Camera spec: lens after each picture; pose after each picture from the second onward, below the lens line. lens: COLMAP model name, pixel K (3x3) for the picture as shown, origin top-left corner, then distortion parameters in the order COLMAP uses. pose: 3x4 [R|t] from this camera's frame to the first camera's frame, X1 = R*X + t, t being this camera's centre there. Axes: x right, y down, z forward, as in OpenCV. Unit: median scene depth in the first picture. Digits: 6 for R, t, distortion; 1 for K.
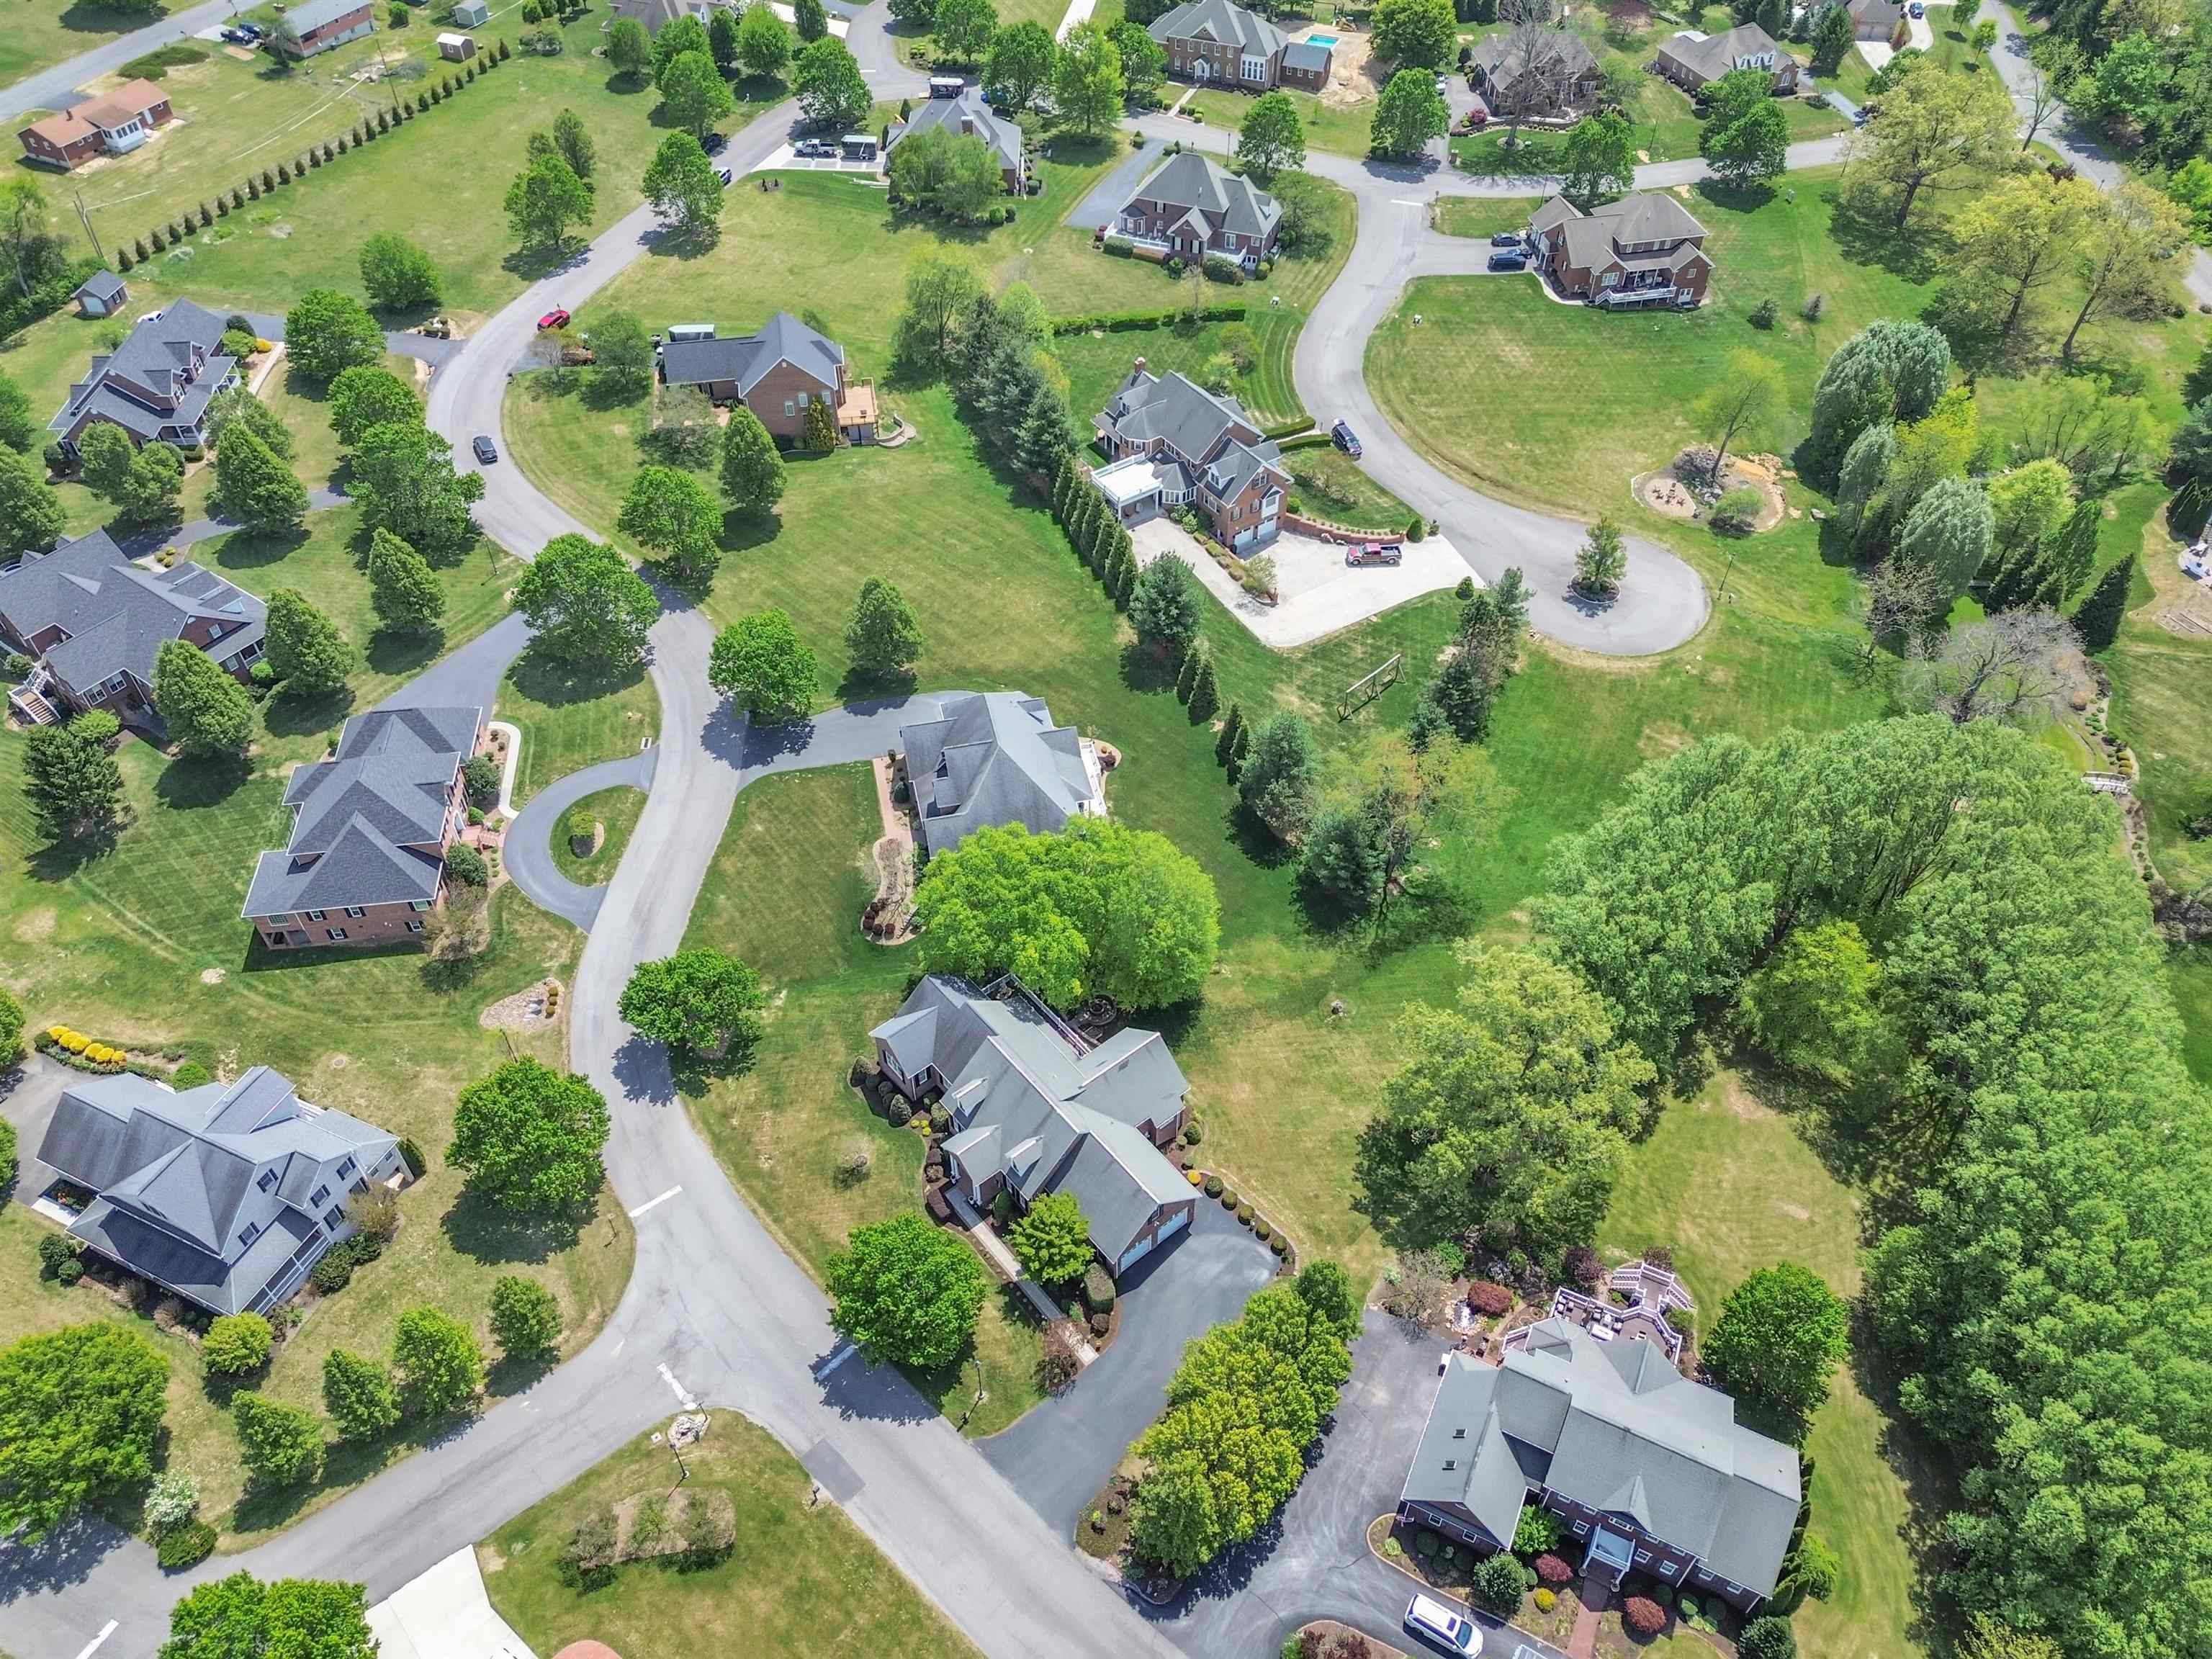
lens RADIAL K [[1567.9, 0, 1116.5], [0, 1567.9, 835.9], [0, 0, 1]] dist [0.063681, -0.055191]
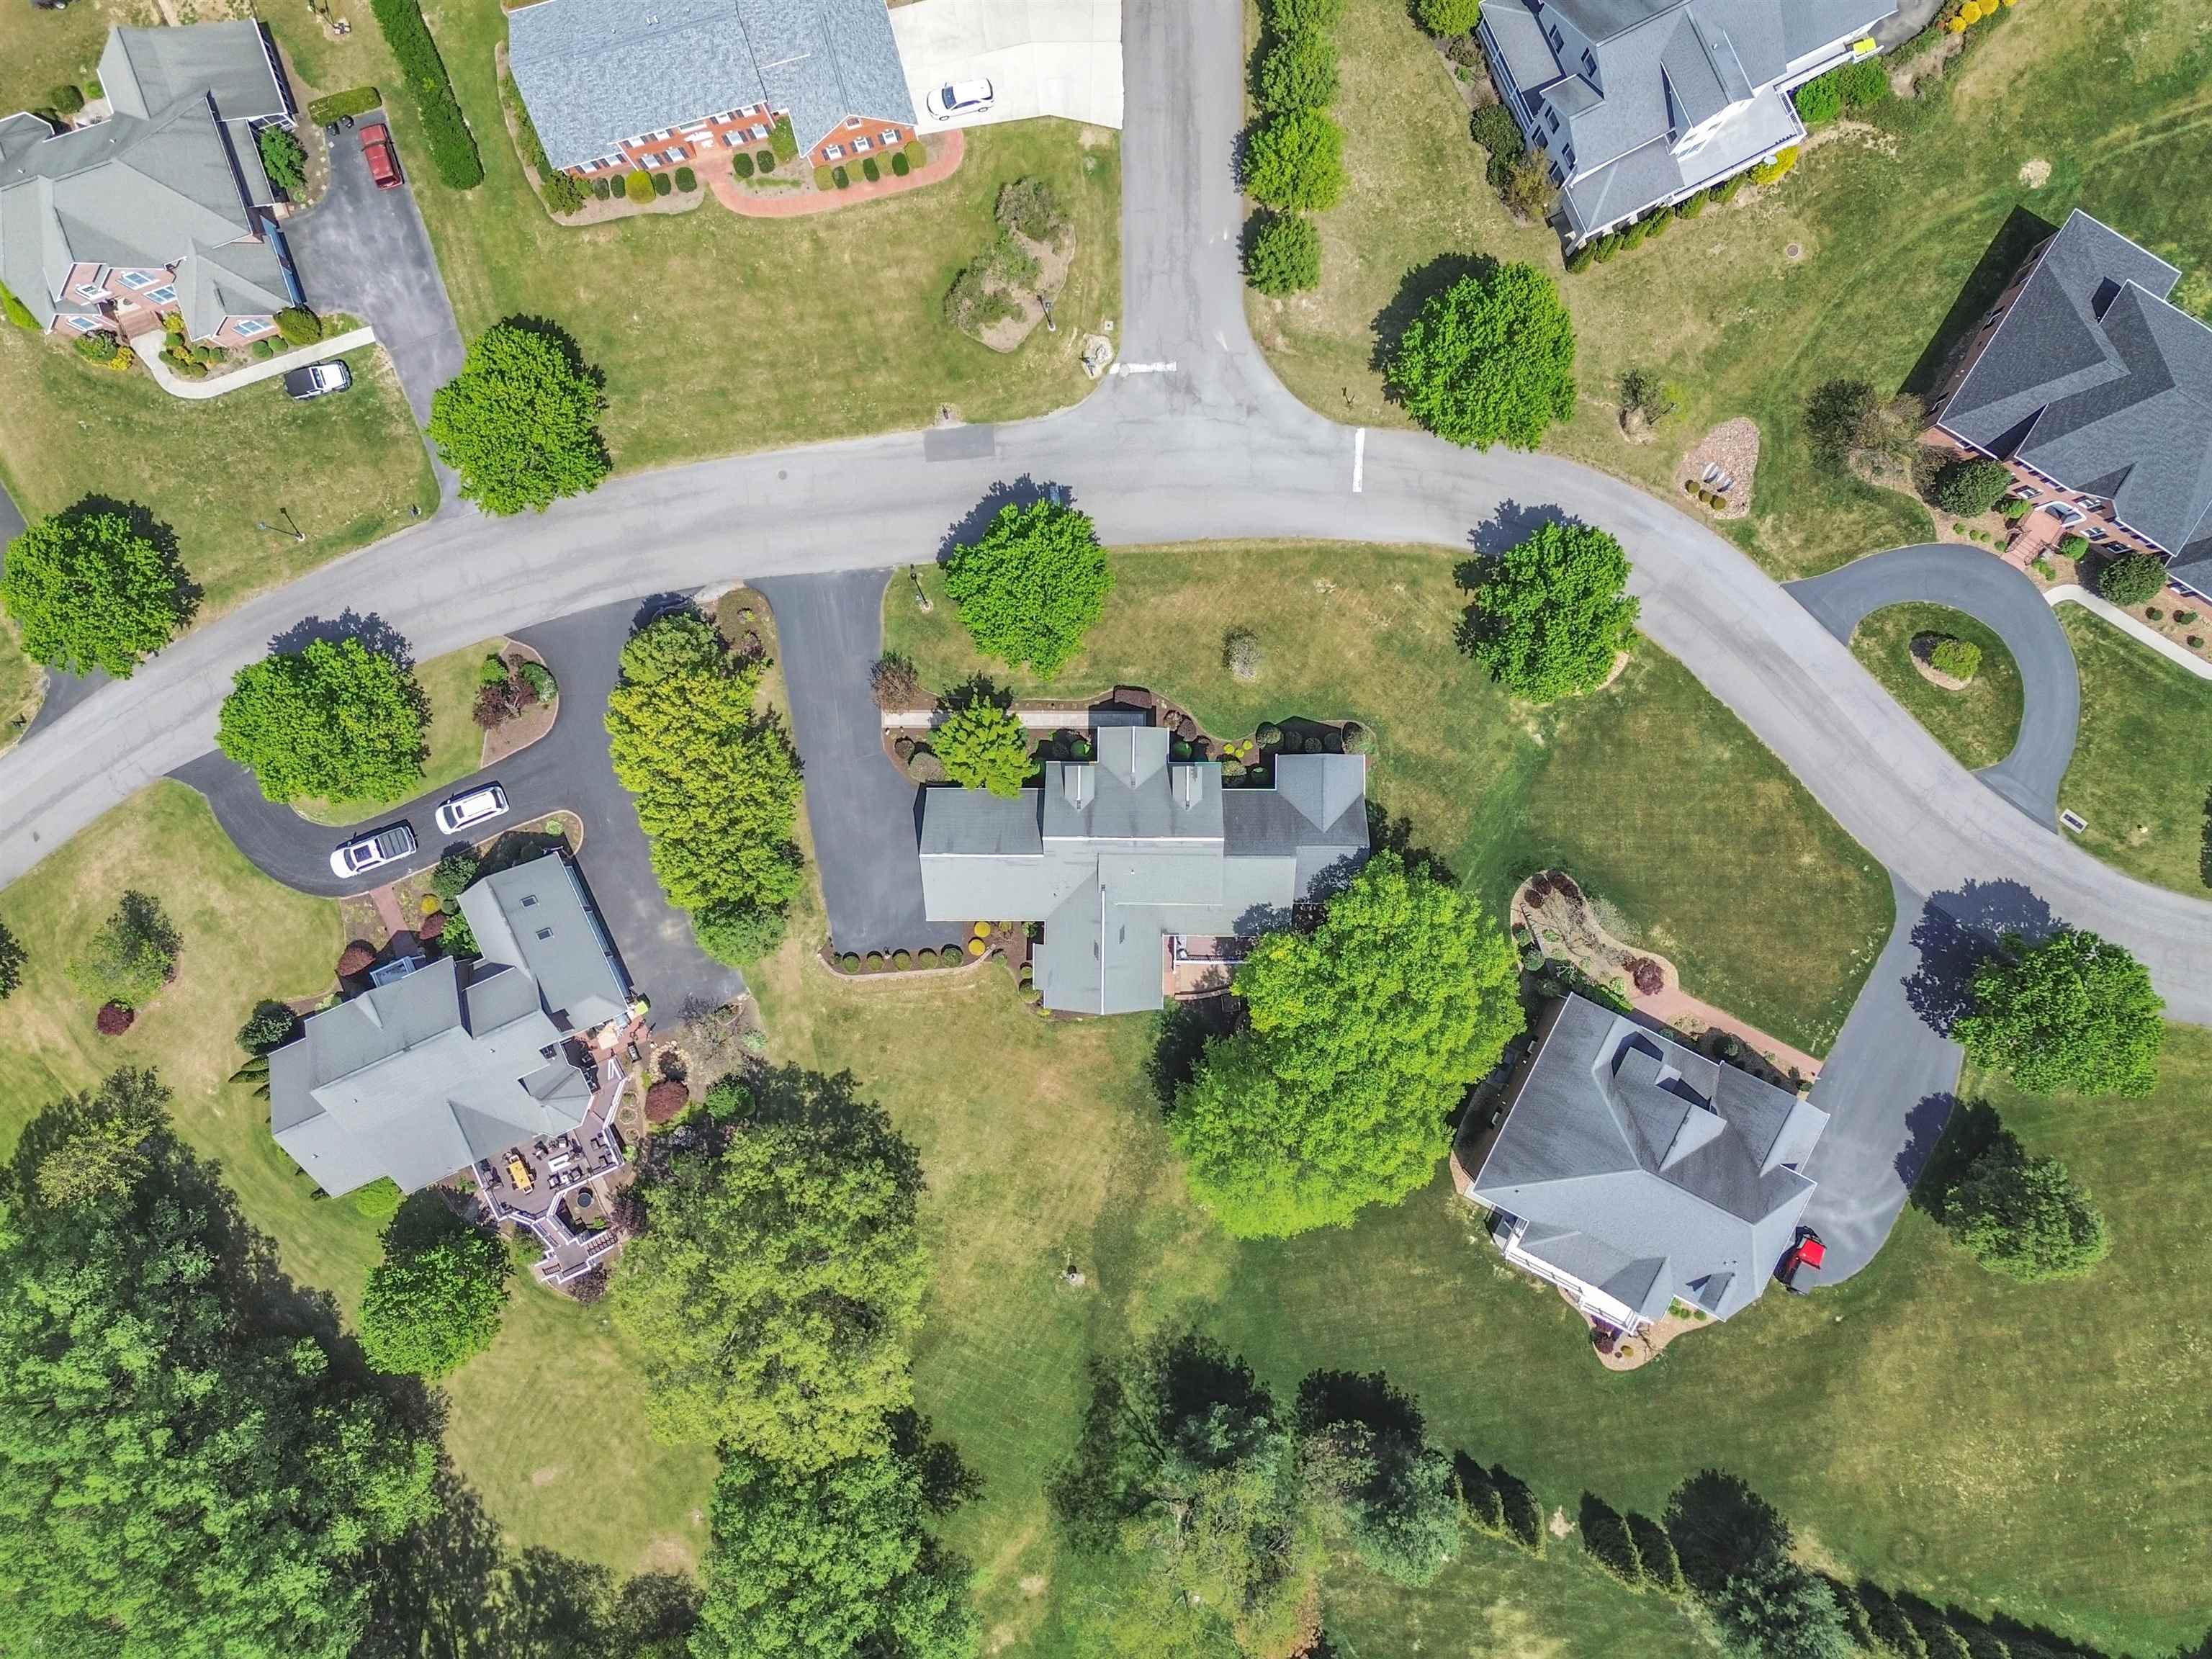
lens RADIAL K [[1582.0, 0, 1114.7], [0, 1582.0, 828.9], [0, 0, 1]] dist [0.057928, -0.047763]
pose [[-0.642111, 0.766565, 0.008488, -0.053500], [-0.541980, -0.461762, 0.702163, -0.378697], [0.542173, 0.446267, 0.711965, 0.370880]]
